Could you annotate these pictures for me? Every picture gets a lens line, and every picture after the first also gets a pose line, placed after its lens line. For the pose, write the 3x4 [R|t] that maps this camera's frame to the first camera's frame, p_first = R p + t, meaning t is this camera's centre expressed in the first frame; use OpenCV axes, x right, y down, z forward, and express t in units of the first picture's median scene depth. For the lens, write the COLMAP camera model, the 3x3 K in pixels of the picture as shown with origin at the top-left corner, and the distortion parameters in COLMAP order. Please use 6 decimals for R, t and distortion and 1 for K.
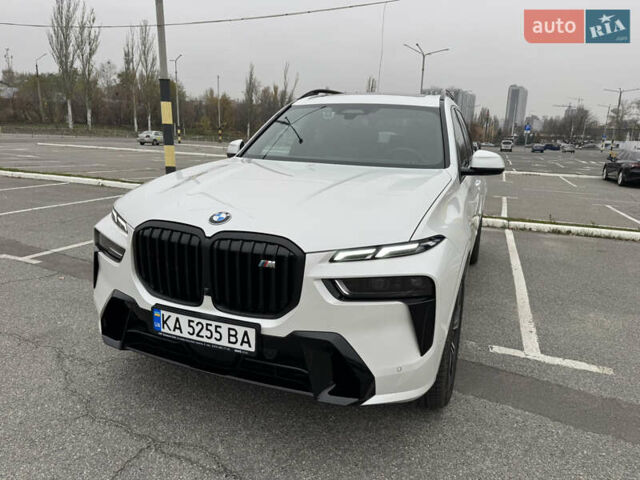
lens RADIAL K [[445.3, 0, 320.0], [0, 445.3, 240.0], [0, 0, 1]] dist [0.006603, -0.002679]
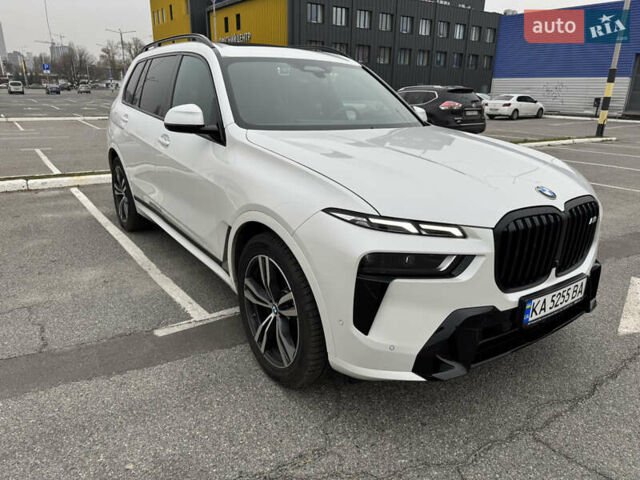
lens RADIAL K [[445.3, 0, 320.0], [0, 445.3, 240.0], [0, 0, 1]] dist [0.006603, -0.002679]
pose [[0.554003, -0.277833, 0.784786, -0.847698], [0.178823, 0.960379, 0.213761, -0.162663], [-0.813082, 0.021913, 0.581736, 0.515571]]
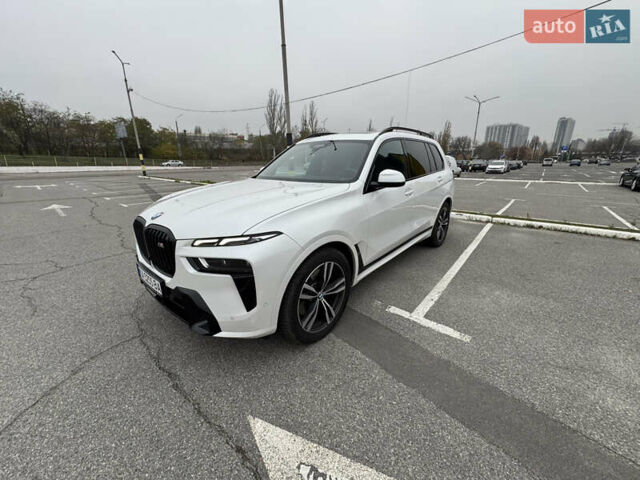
lens RADIAL K [[250.6, 0, 320.0], [0, 250.6, 240.0], [0, 0, 1]] dist [-0.002480, -0.000259]
pose [[0.945764, 0.056433, -0.319916, 0.428394], [-0.033818, 0.996548, 0.075814, -0.032490], [0.323090, -0.060883, 0.944408, 0.175587]]
